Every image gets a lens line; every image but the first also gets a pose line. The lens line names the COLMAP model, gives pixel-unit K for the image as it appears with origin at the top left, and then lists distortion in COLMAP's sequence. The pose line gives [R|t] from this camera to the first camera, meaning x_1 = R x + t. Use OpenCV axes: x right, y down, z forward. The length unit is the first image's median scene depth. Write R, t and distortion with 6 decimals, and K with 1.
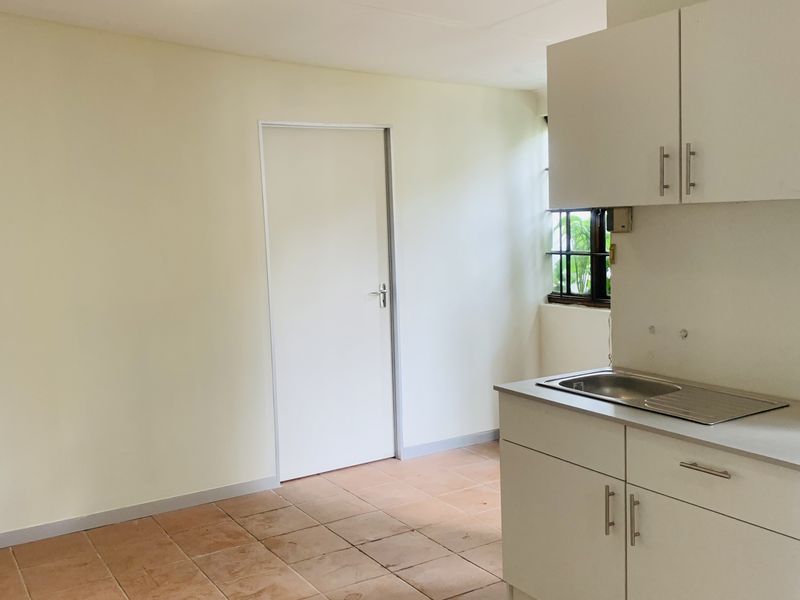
lens RADIAL K [[803.4, 0, 400.1], [0, 803.4, 315.0], [0, 0, 1]] dist [0.048897, -0.133741]
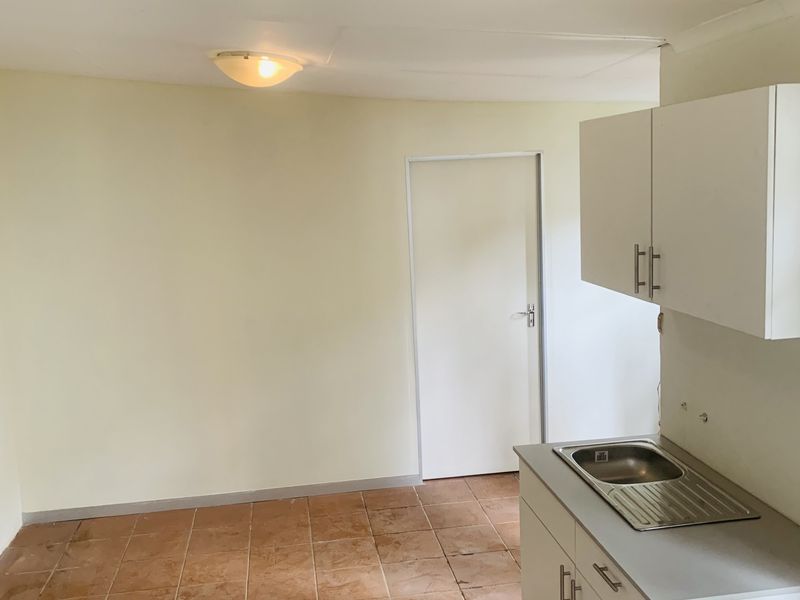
lens RADIAL K [[803.4, 0, 400.1], [0, 803.4, 315.0], [0, 0, 1]] dist [0.048897, -0.133741]
pose [[0.919754, 0.059394, -0.387975, 0.288730], [-0.034544, 0.996898, 0.070721, -0.117516], [0.390972, -0.051643, 0.918953, -0.025496]]
